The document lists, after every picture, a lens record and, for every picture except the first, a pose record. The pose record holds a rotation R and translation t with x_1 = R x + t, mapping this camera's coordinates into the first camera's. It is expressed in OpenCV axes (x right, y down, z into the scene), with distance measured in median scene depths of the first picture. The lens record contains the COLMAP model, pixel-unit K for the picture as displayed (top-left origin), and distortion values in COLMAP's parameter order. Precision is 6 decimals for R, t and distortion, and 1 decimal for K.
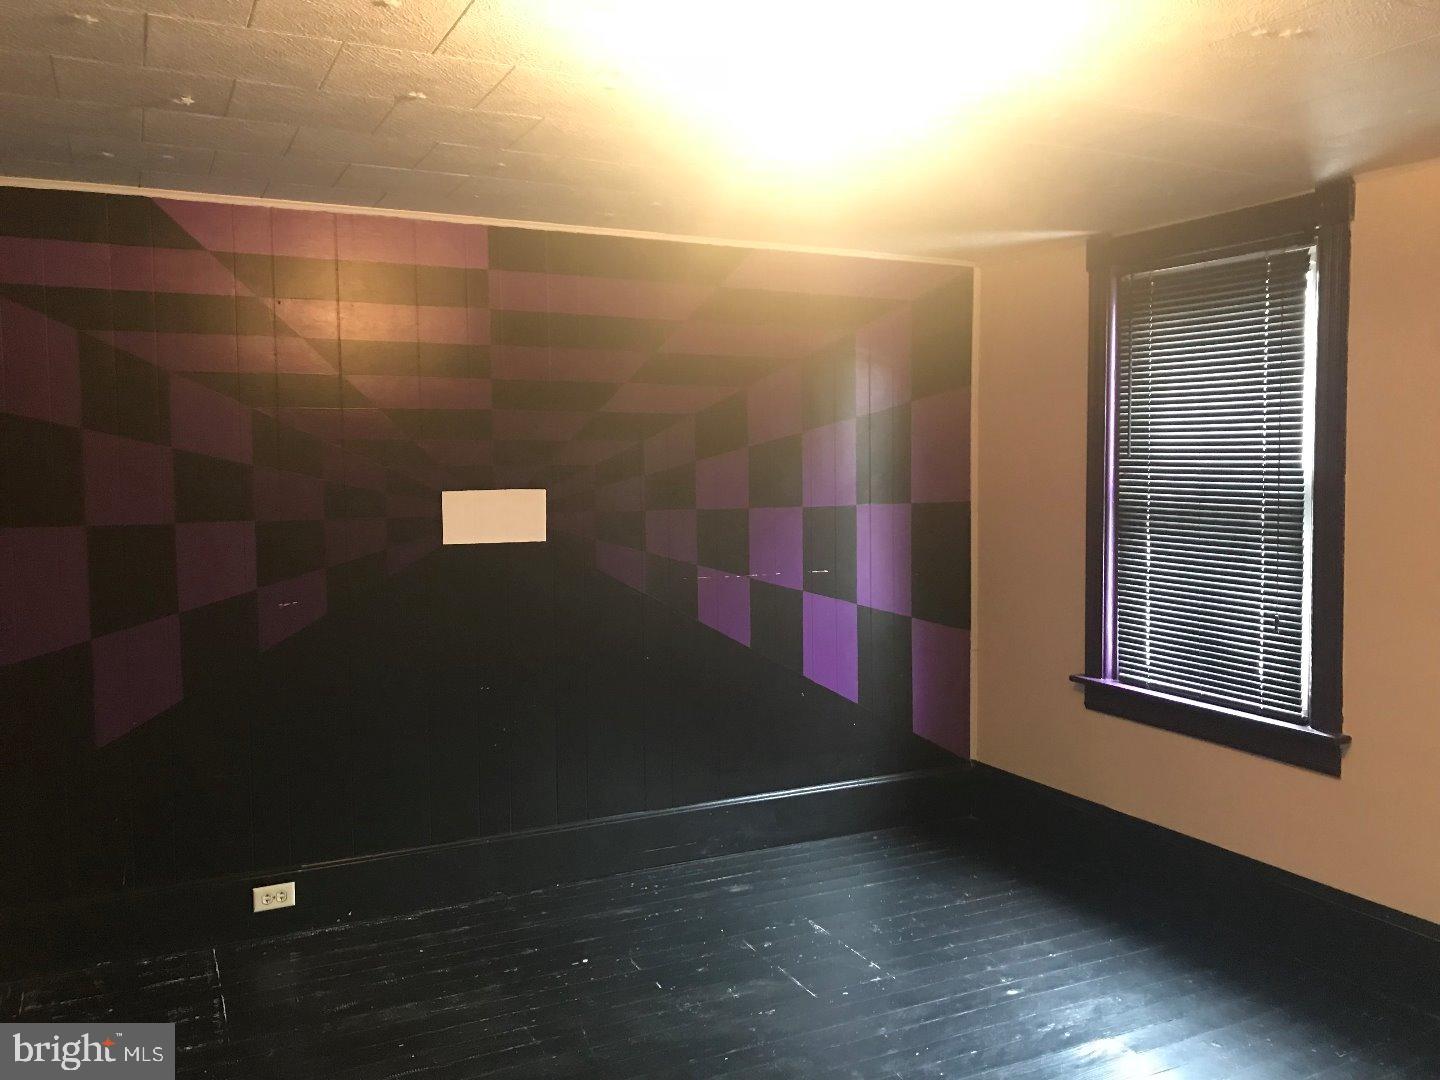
lens RADIAL K [[1186.3, 0, 714.8], [0, 1186.3, 516.5], [0, 0, 1]] dist [0.055810, -0.062157]
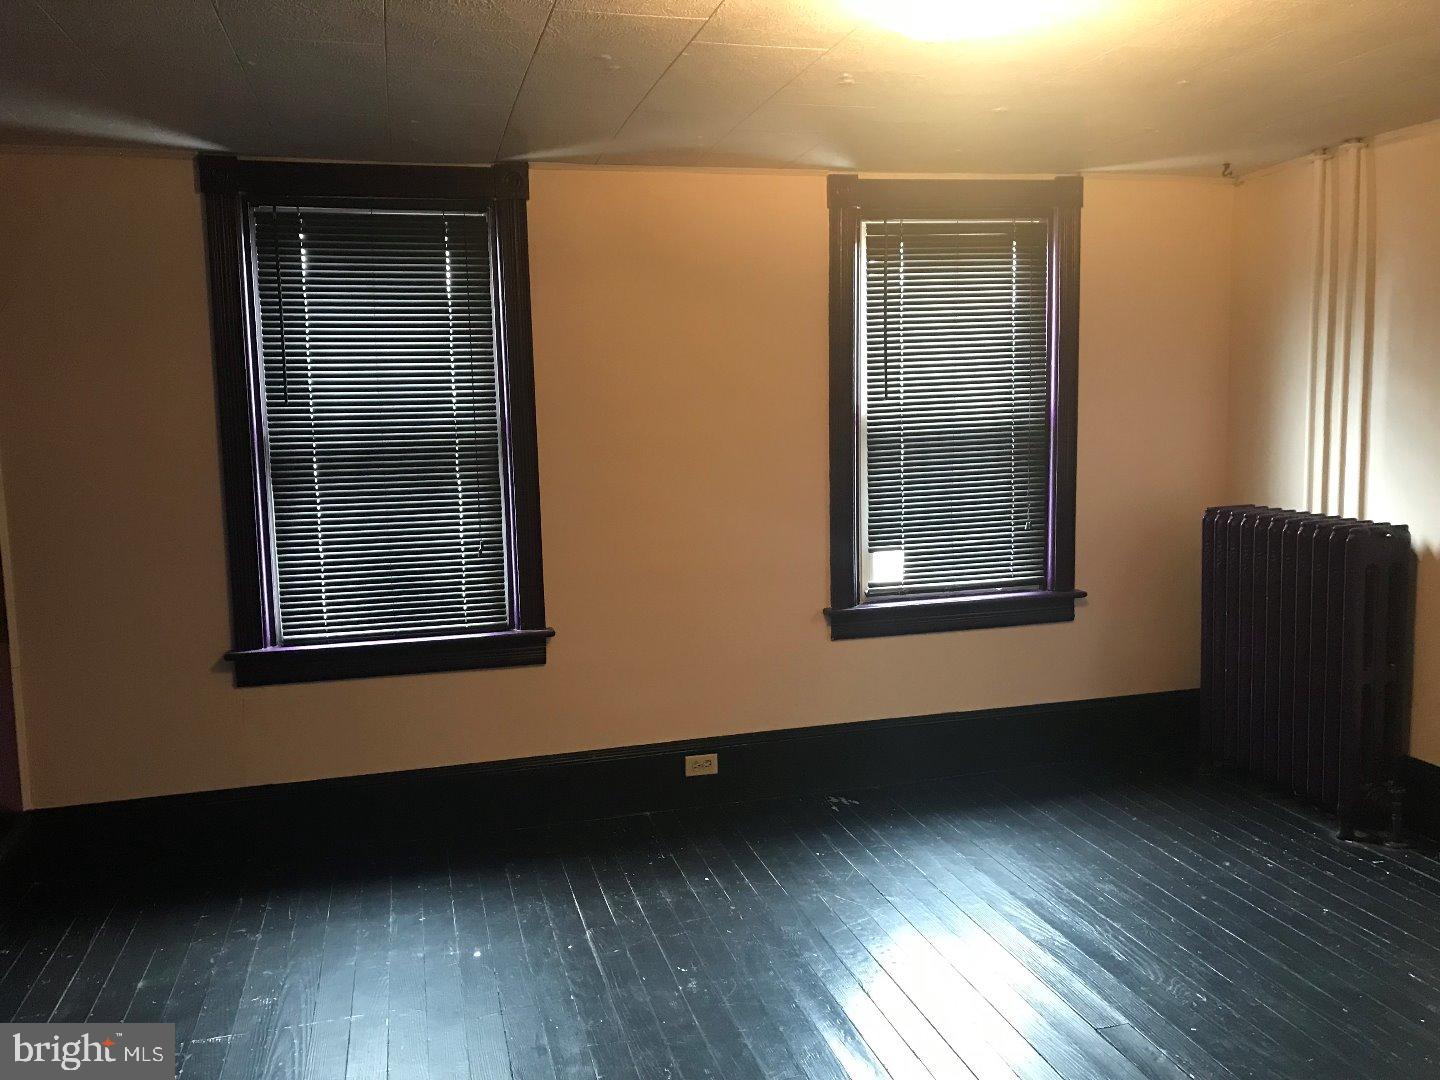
lens RADIAL K [[1186.3, 0, 714.8], [0, 1186.3, 516.5], [0, 0, 1]] dist [0.055810, -0.062157]
pose [[0.193004, -0.100944, 0.975992, -0.520373], [0.072715, 0.993430, 0.088368, -0.021211], [-0.978500, 0.053914, 0.199076, 0.501421]]
